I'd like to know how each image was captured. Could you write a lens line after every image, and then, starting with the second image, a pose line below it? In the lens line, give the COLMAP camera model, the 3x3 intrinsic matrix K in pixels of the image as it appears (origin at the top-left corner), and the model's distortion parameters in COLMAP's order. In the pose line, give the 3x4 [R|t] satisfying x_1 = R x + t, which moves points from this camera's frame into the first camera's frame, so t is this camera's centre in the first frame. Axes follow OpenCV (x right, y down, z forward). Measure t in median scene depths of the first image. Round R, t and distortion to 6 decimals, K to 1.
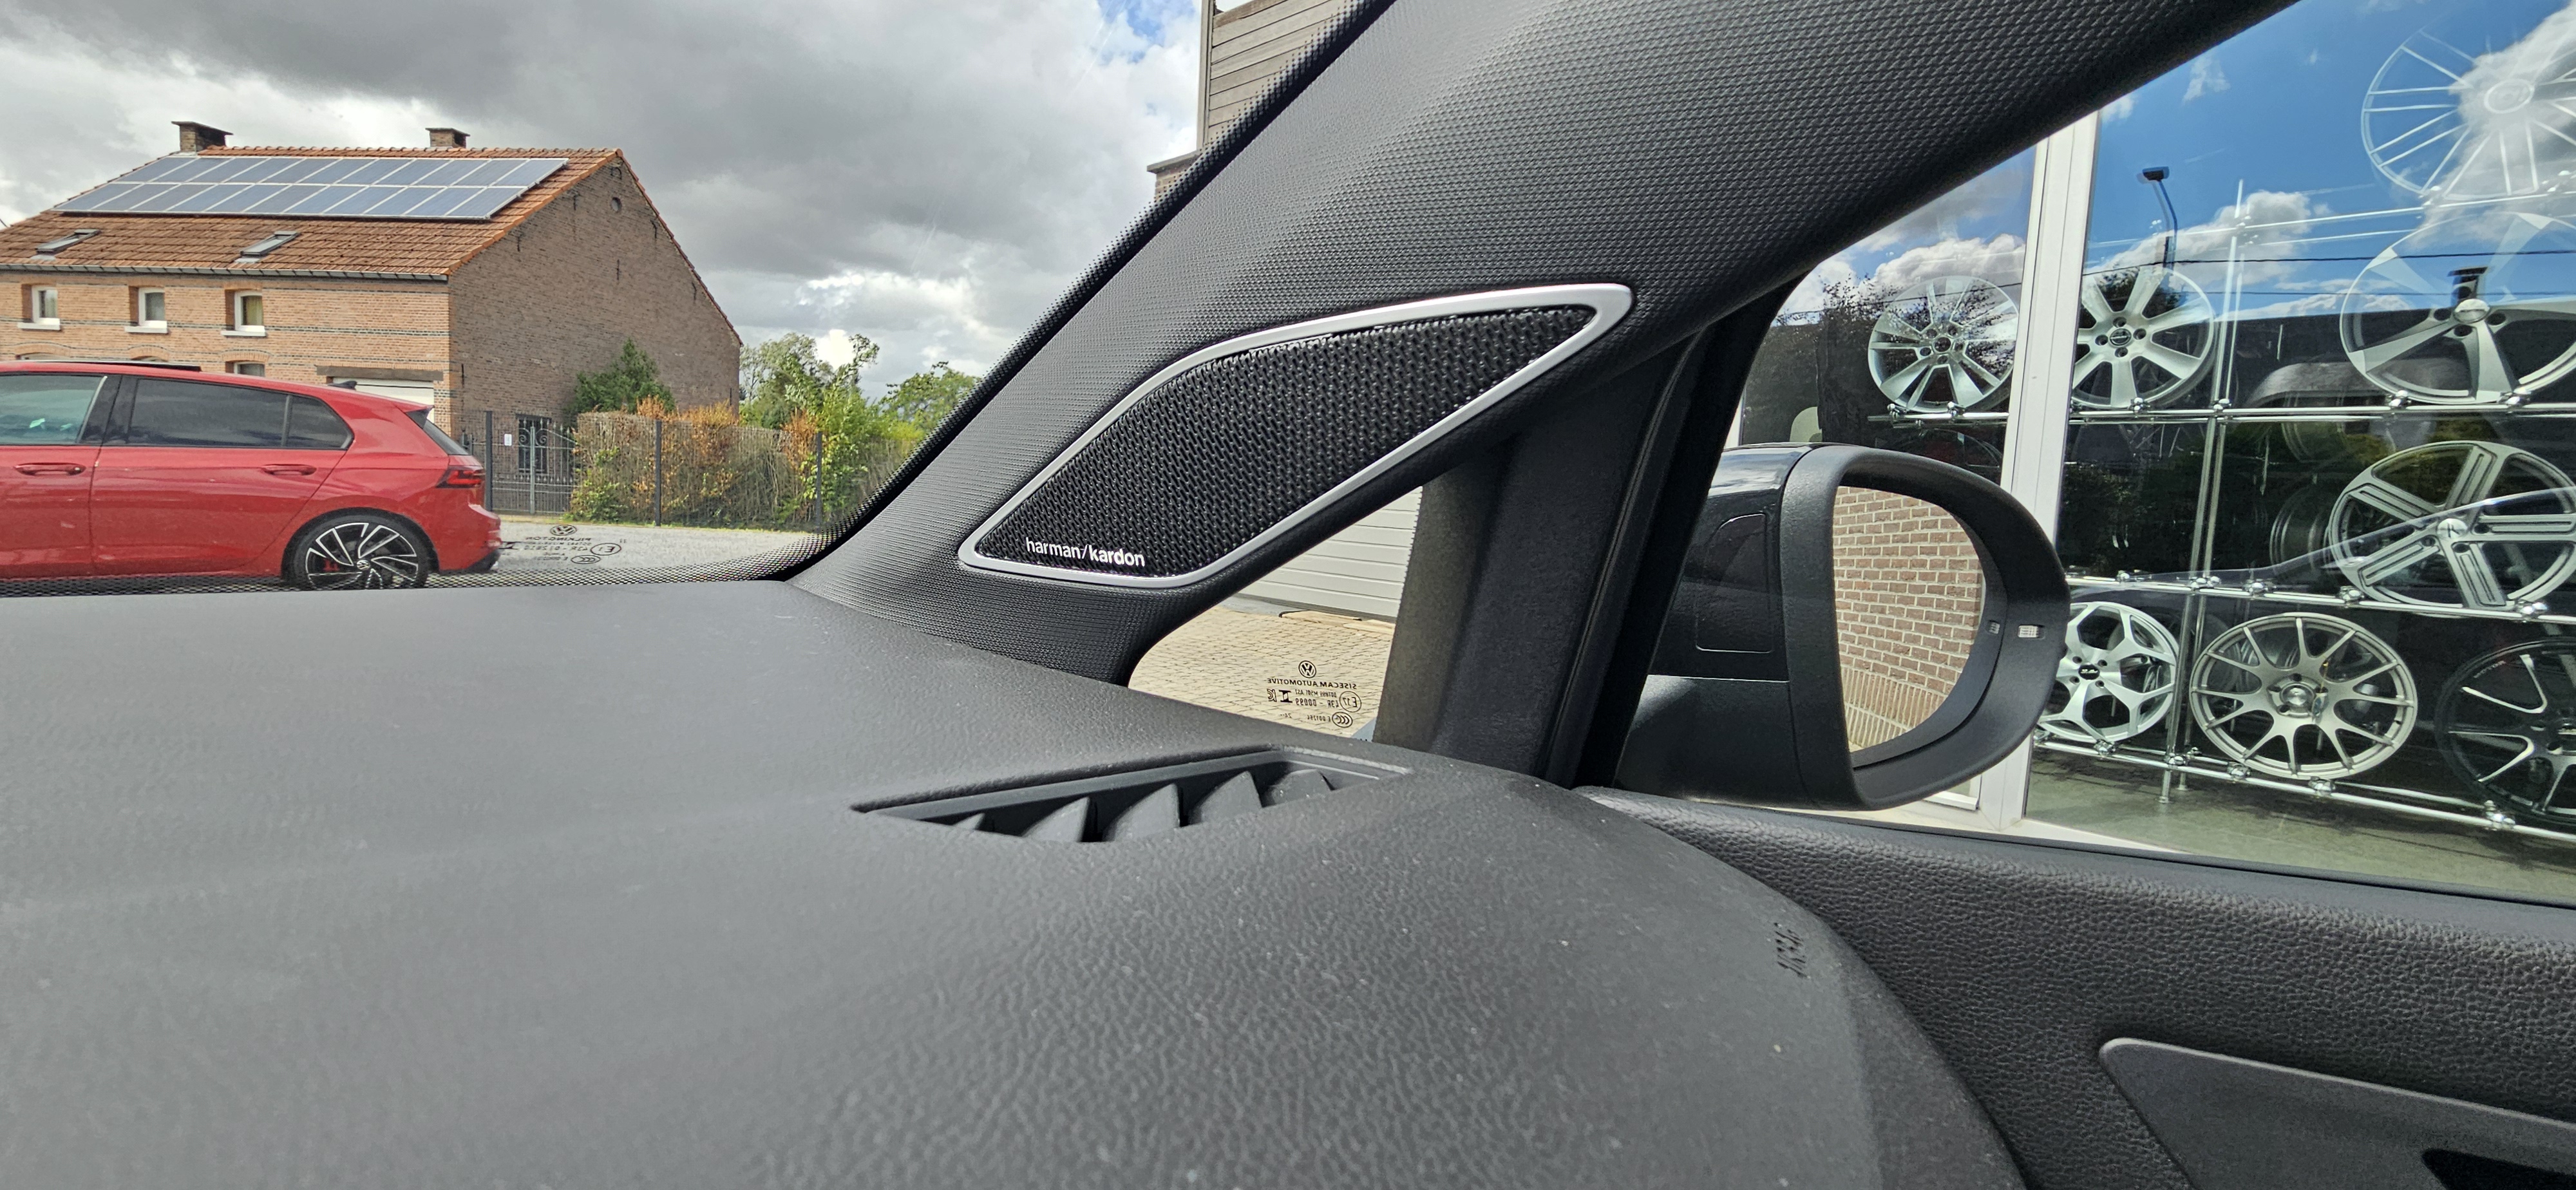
lens RADIAL K [[1093.8, 0, 1288.0], [0, 1093.8, 595.0], [0, 0, 1]] dist [0.002568, 0.000050]
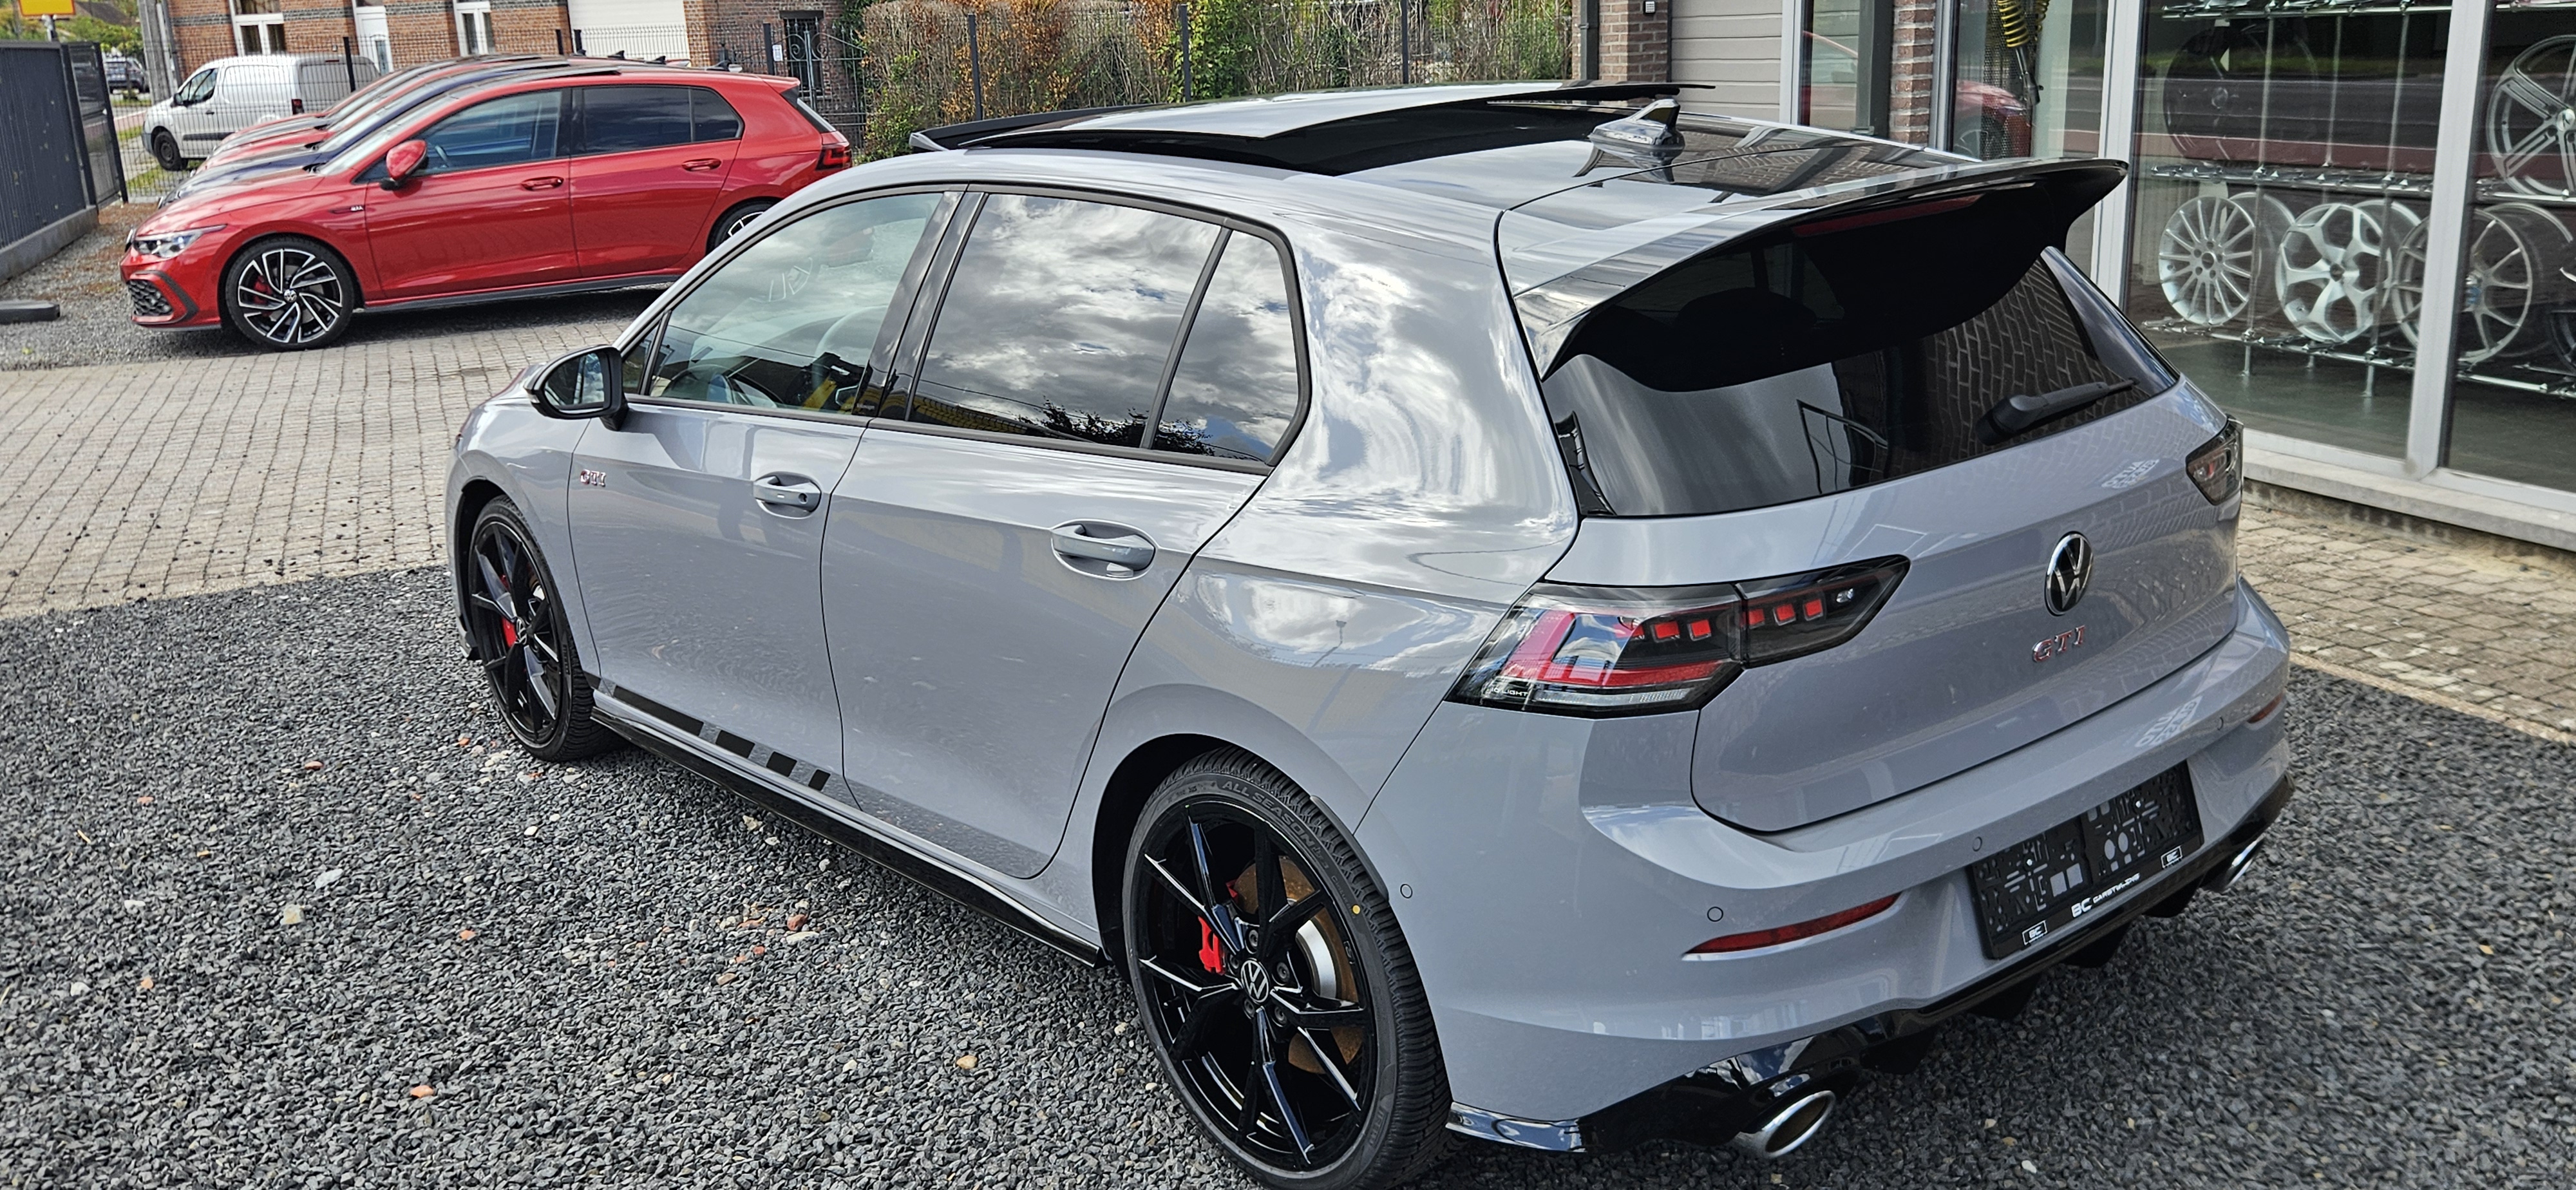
lens RADIAL K [[2119.1, 0, 1288.0], [0, 2119.1, 595.0], [0, 0, 1]] dist [0.061182, -0.006126]
pose [[0.931125, 0.000262, -0.364701, 0.086695], [0.065131, 0.983804, 0.166994, -0.004881], [0.358839, -0.179245, 0.916027, -0.188054]]
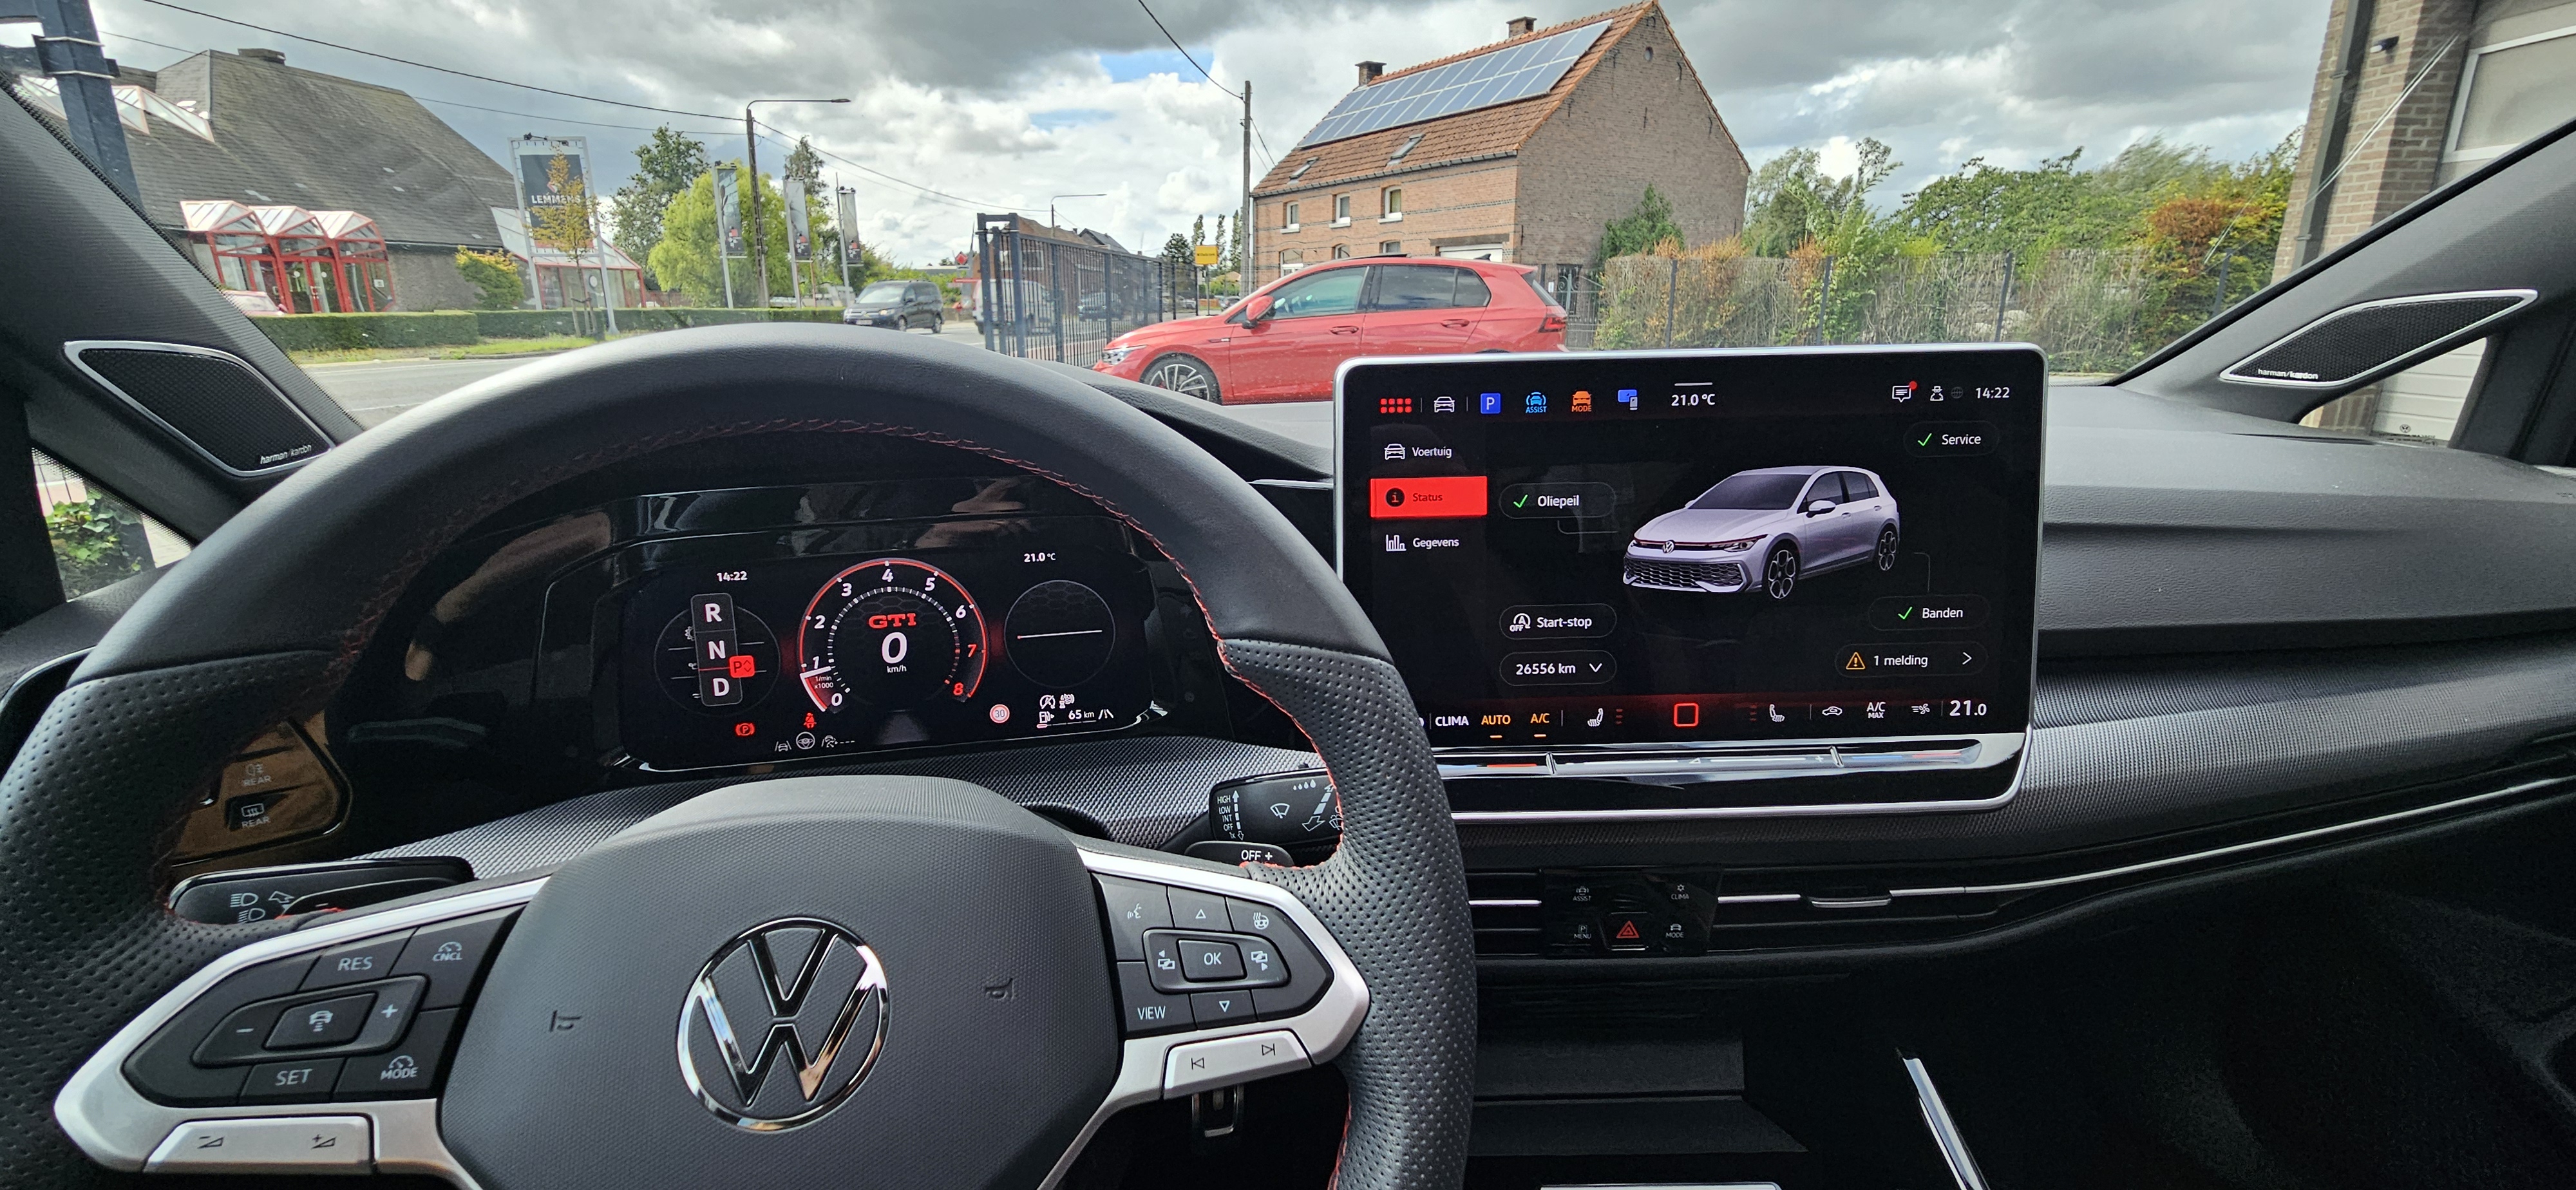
lens RADIAL K [[1093.8, 0, 1288.0], [0, 1093.8, 595.0], [0, 0, 1]] dist [0.002568, 0.000050]
pose [[0.673327, 0.131881, -0.727488, 0.002486], [-0.018697, 0.986685, 0.161564, 0.001390], [0.739108, -0.095183, 0.666828, -0.033978]]
